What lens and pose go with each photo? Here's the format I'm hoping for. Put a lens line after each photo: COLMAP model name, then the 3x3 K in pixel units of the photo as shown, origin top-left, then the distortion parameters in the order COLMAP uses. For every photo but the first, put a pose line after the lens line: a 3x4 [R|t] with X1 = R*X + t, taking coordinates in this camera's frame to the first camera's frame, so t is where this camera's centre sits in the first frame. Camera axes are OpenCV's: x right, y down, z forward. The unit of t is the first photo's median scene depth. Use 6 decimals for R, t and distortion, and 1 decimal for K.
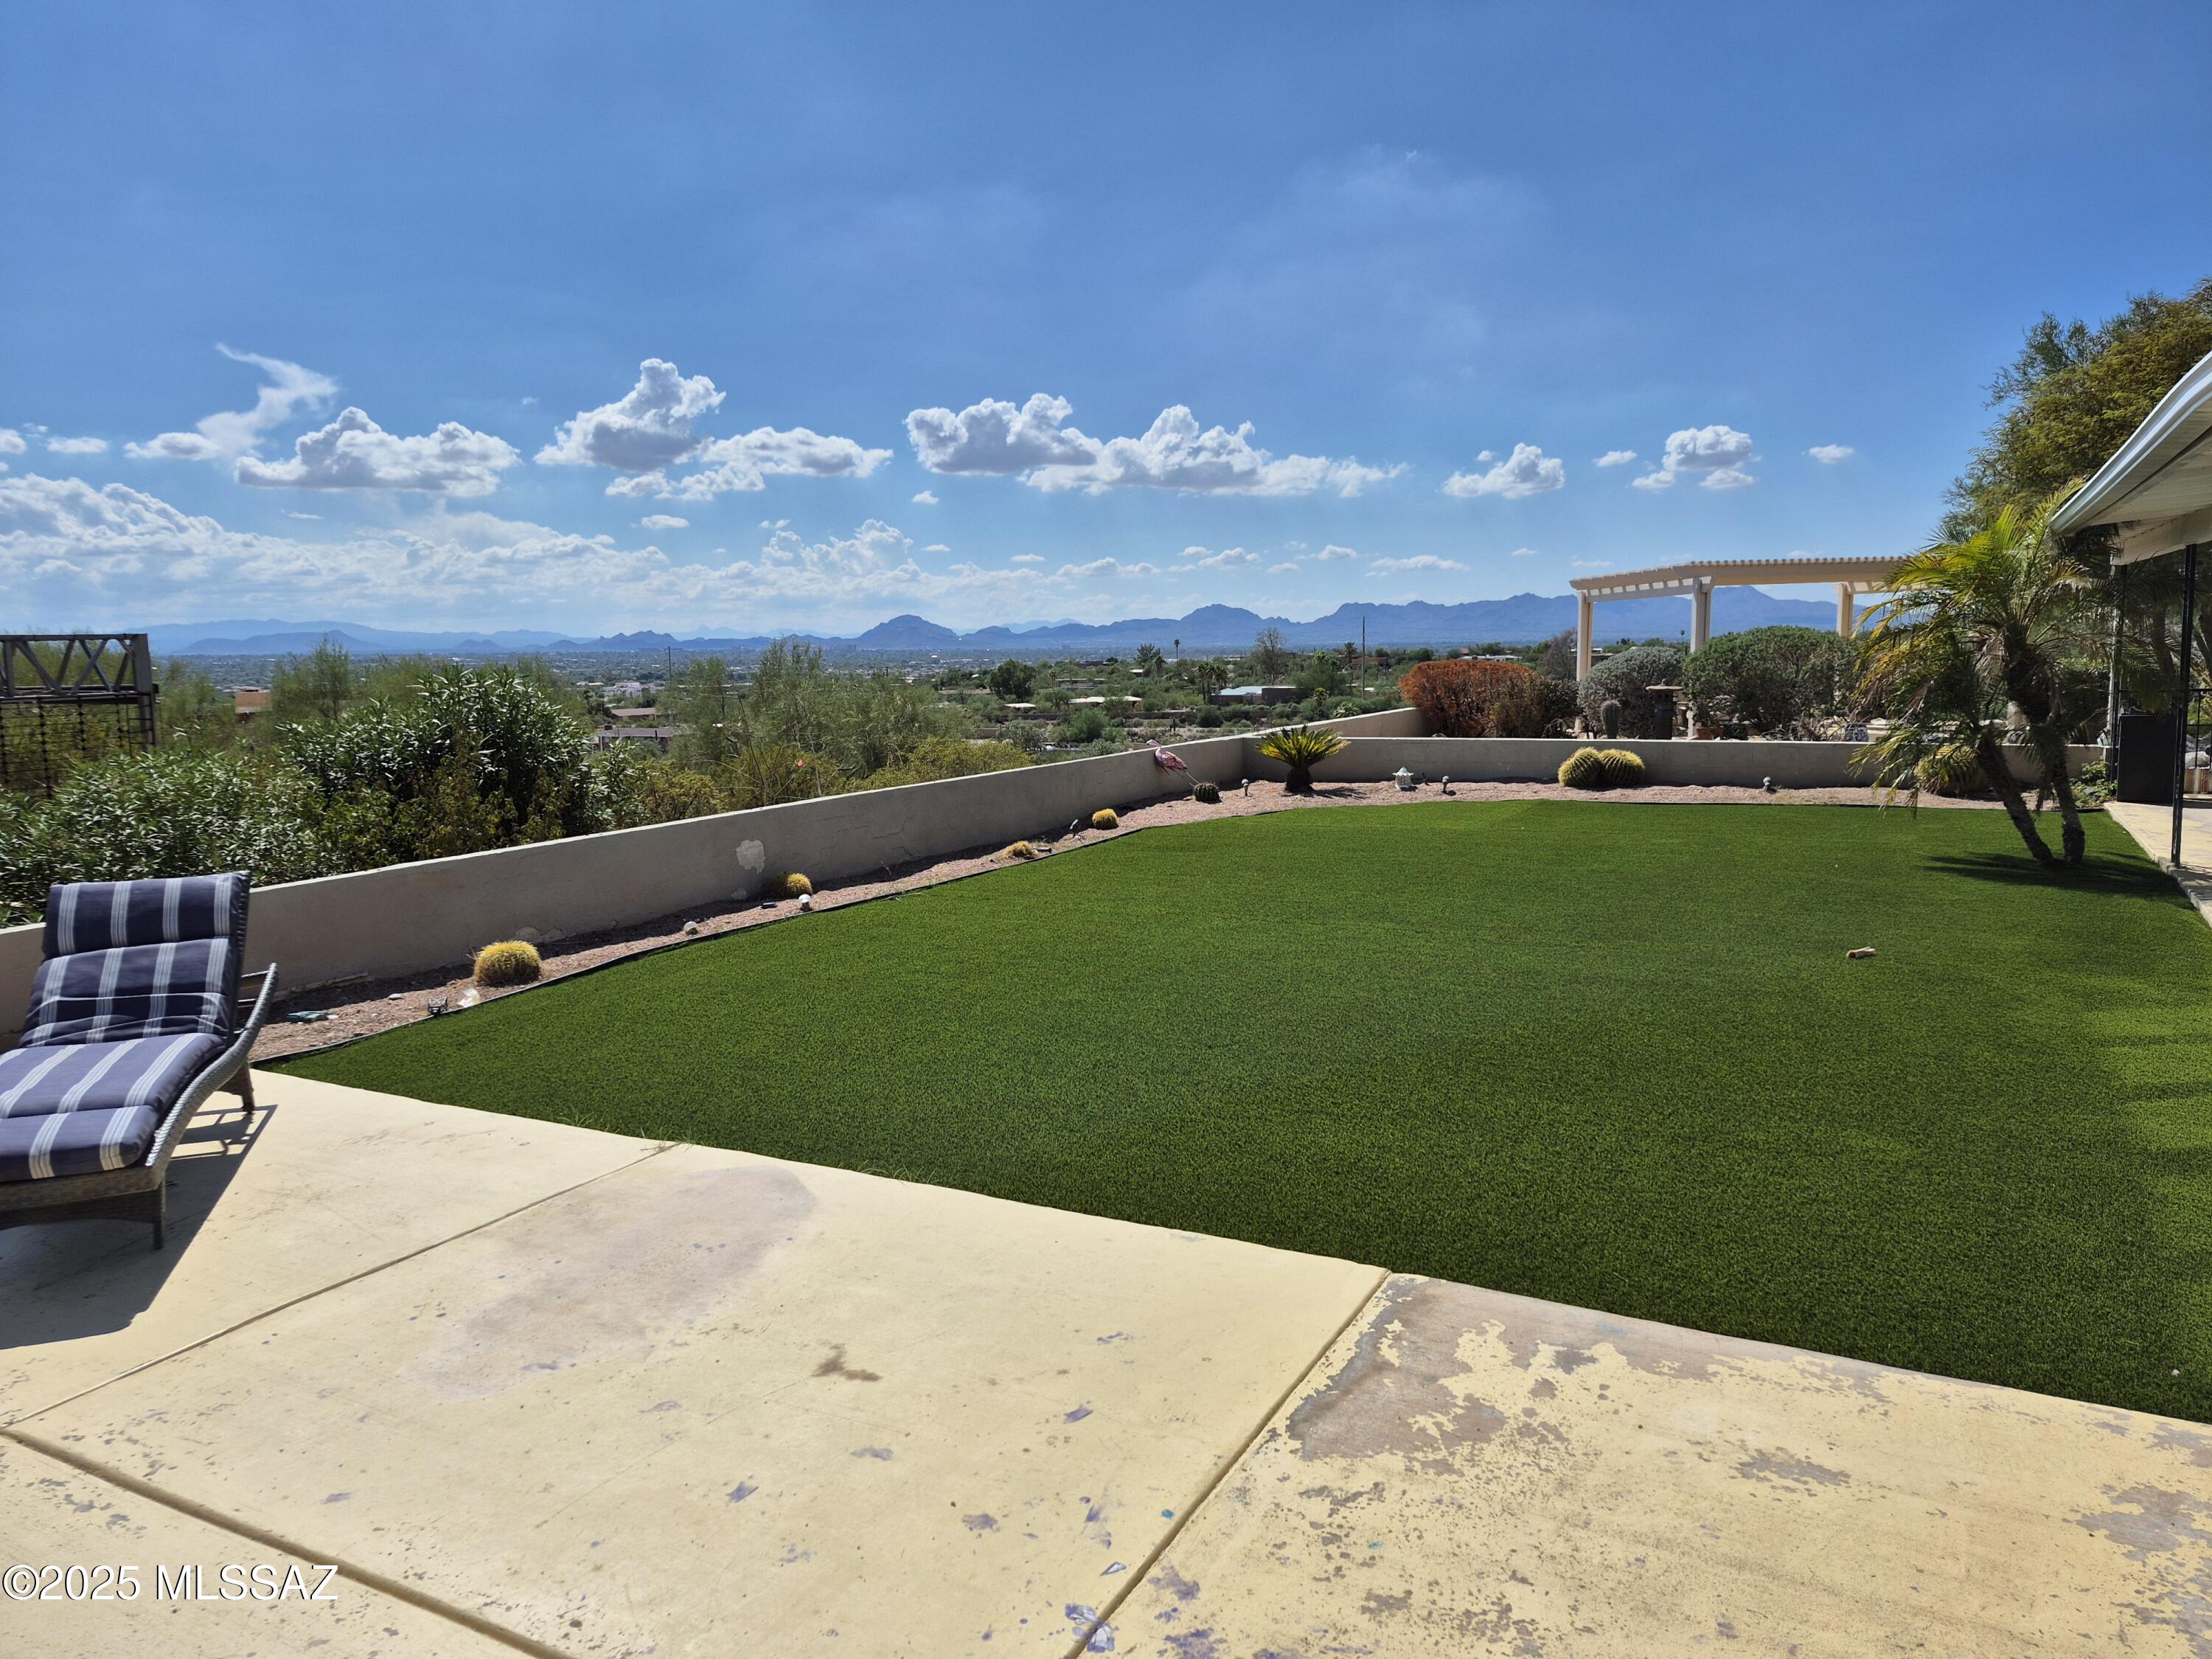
lens RADIAL K [[1526.6, 0, 1106.0], [0, 1526.6, 829.5], [0, 0, 1]] dist [0.091217, -0.125310]
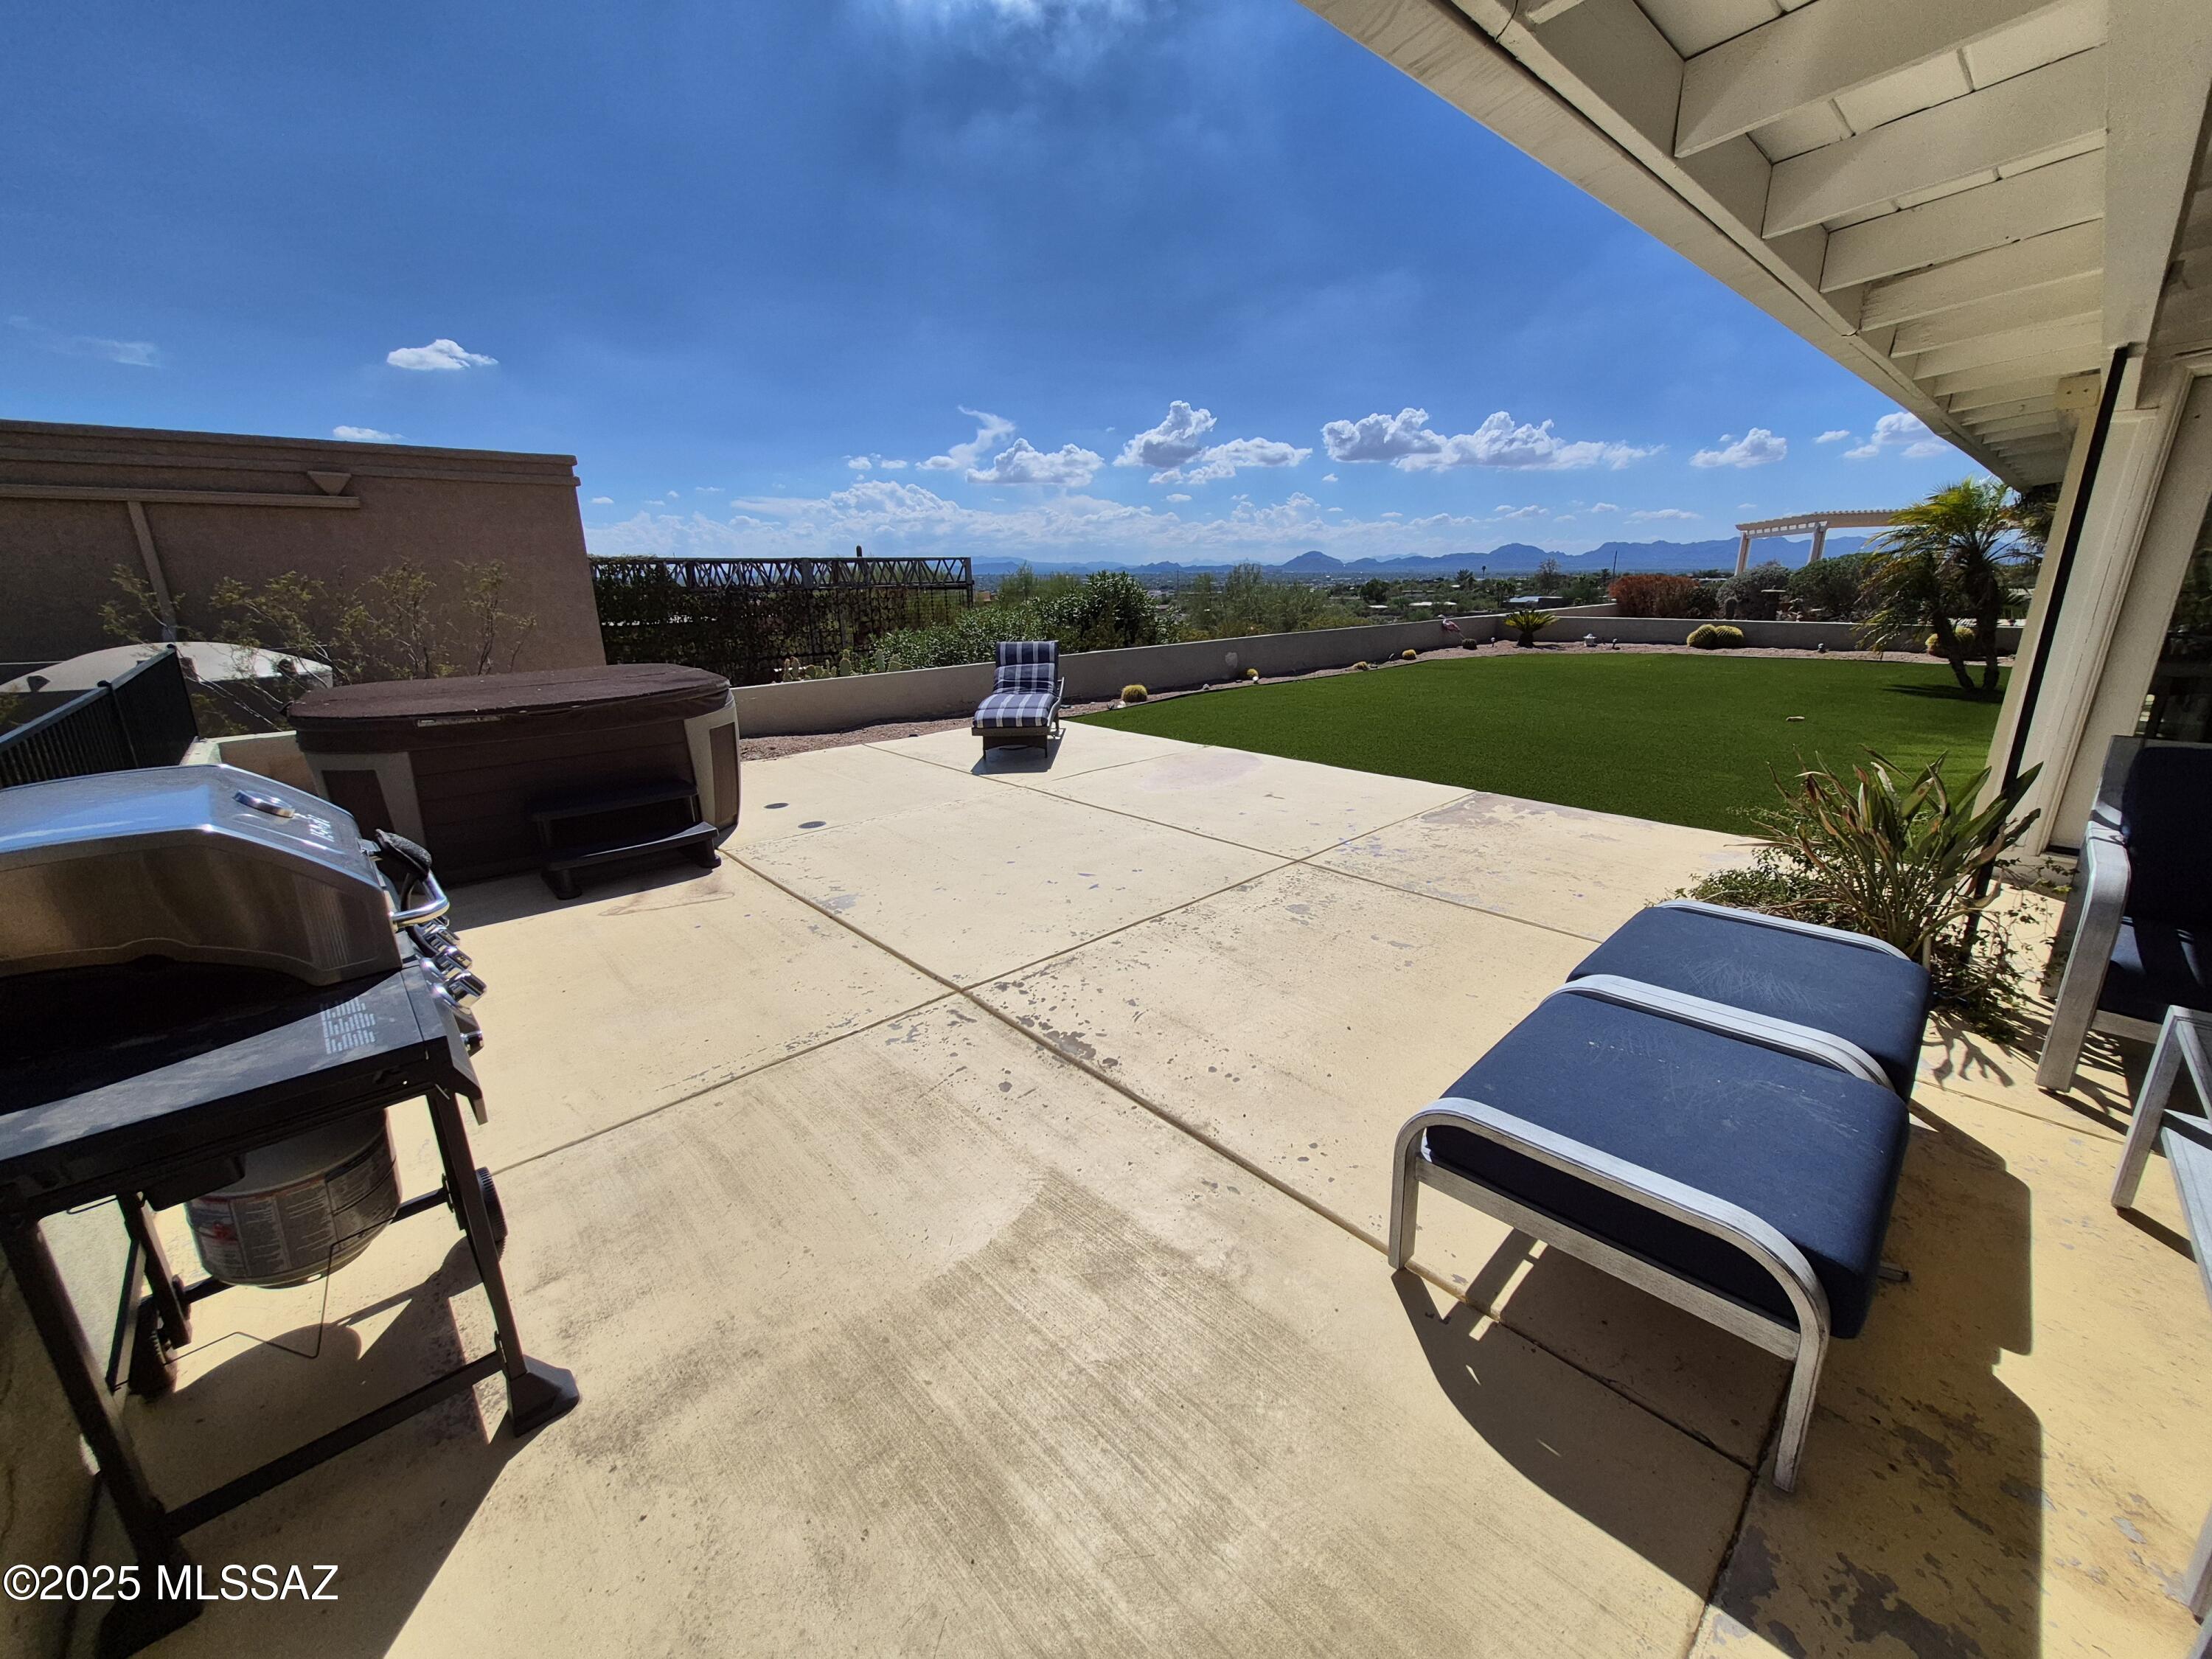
lens RADIAL K [[868.9, 0, 1124.2], [0, 868.9, 815.6], [0, 0, 1]] dist [-0.001252, -0.000590]
pose [[0.944921, 0.092311, -0.314010, 0.019868], [-0.042312, 0.985805, 0.162476, 0.026826], [0.324551, -0.140241, 0.935414, -0.146540]]
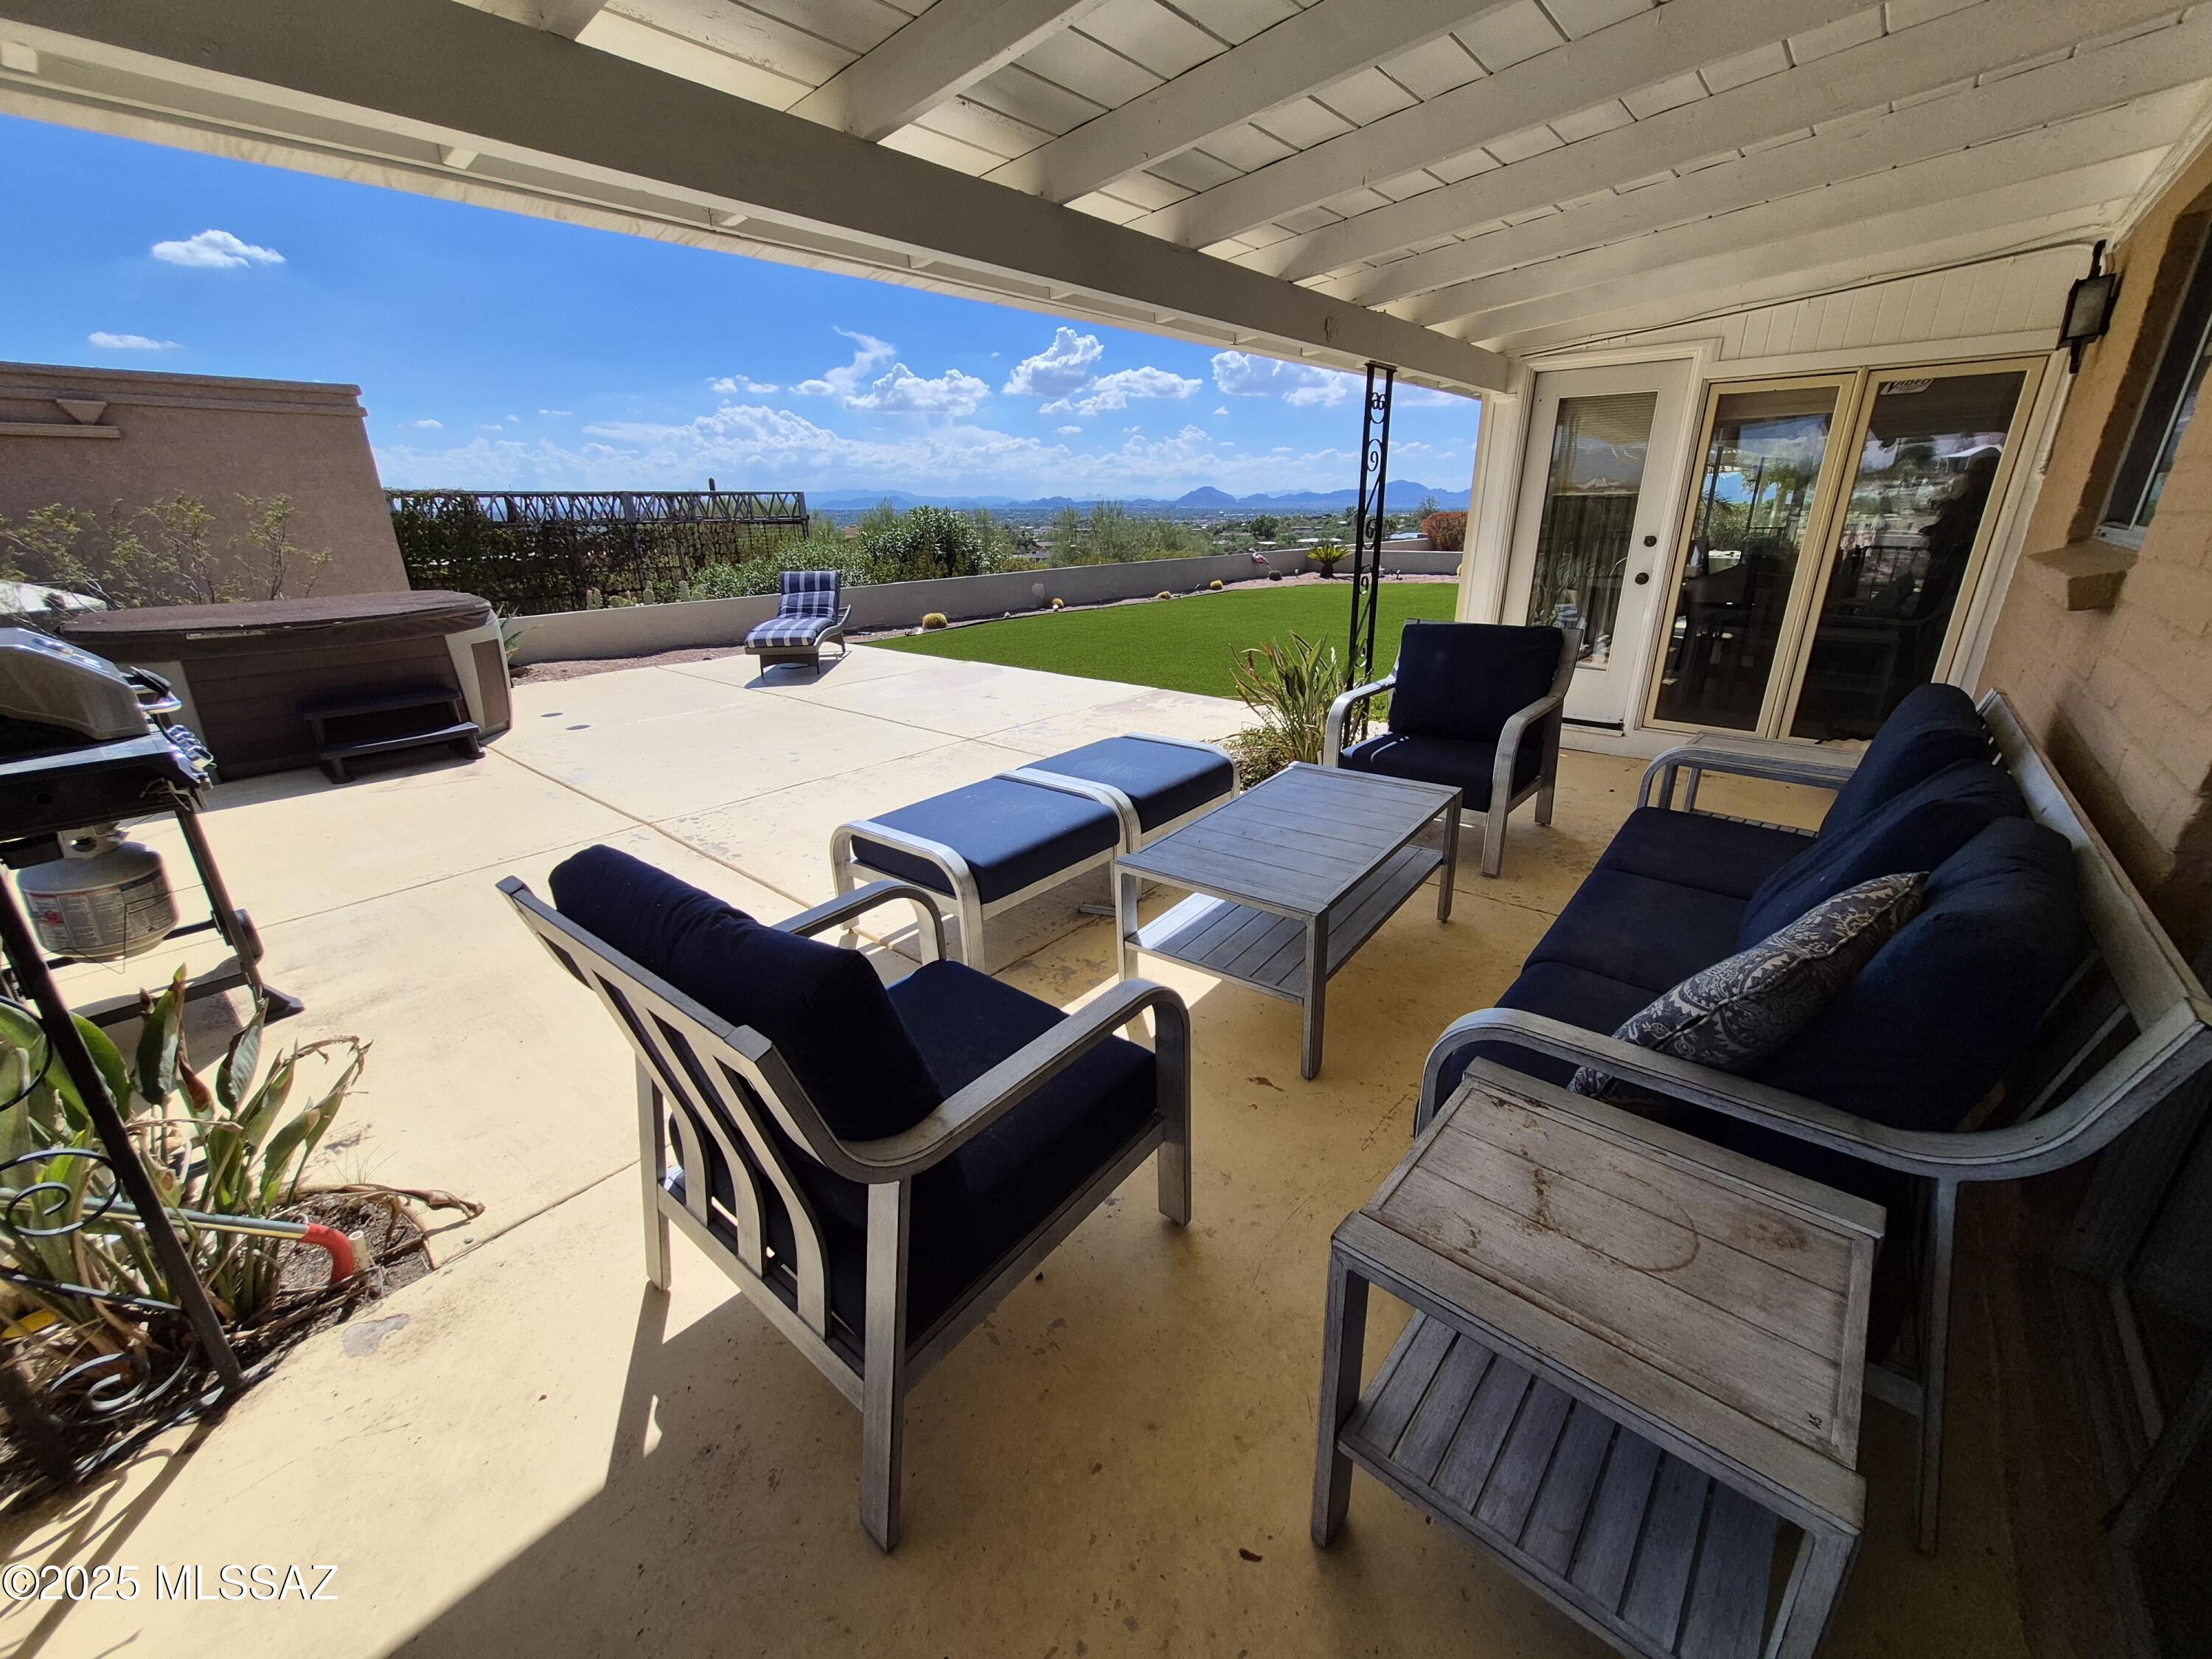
lens RADIAL K [[868.9, 0, 1124.2], [0, 868.9, 815.6], [0, 0, 1]] dist [-0.001252, -0.000590]
pose [[0.976824, 0.078559, -0.199108, 0.122266], [-0.032547, 0.973910, 0.224587, 0.032668], [0.211556, -0.212902, 0.953895, -0.202088]]
